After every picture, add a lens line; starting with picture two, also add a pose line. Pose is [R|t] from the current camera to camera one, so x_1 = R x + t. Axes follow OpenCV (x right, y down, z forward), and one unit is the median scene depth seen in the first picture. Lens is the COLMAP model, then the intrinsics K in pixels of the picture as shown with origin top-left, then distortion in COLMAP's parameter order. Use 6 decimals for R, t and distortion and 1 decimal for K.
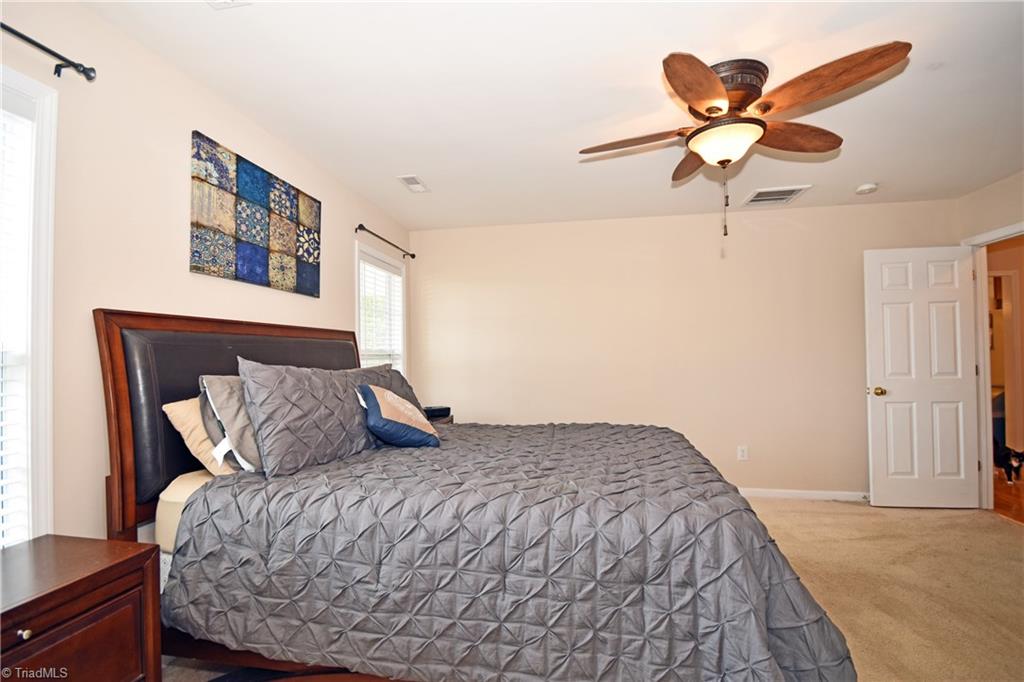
lens RADIAL K [[449.0, 0, 512.2], [0, 449.0, 345.1], [0, 0, 1]] dist [0.001885, -0.006116]
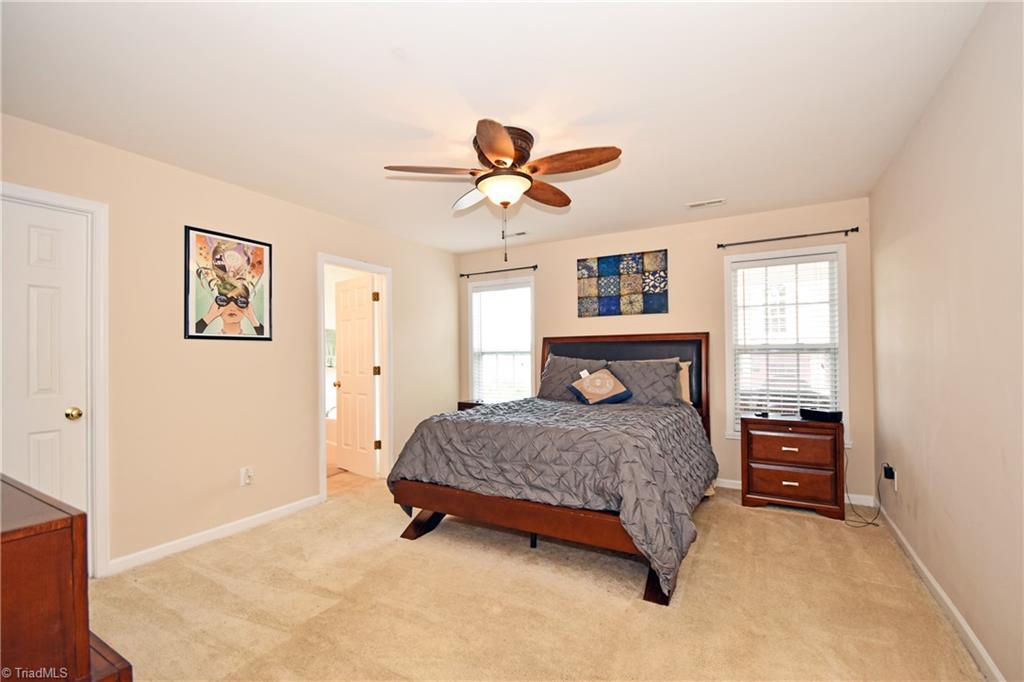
lens RADIAL K [[449.0, 0, 511.4], [0, 449.0, 348.9], [0, 0, 1]] dist [0.001885, -0.006116]
pose [[-0.328448, 0.004662, -0.944511, 1.386395], [0.037847, 0.999250, -0.008229, 0.011947], [0.943764, -0.038449, -0.328378, 1.163056]]
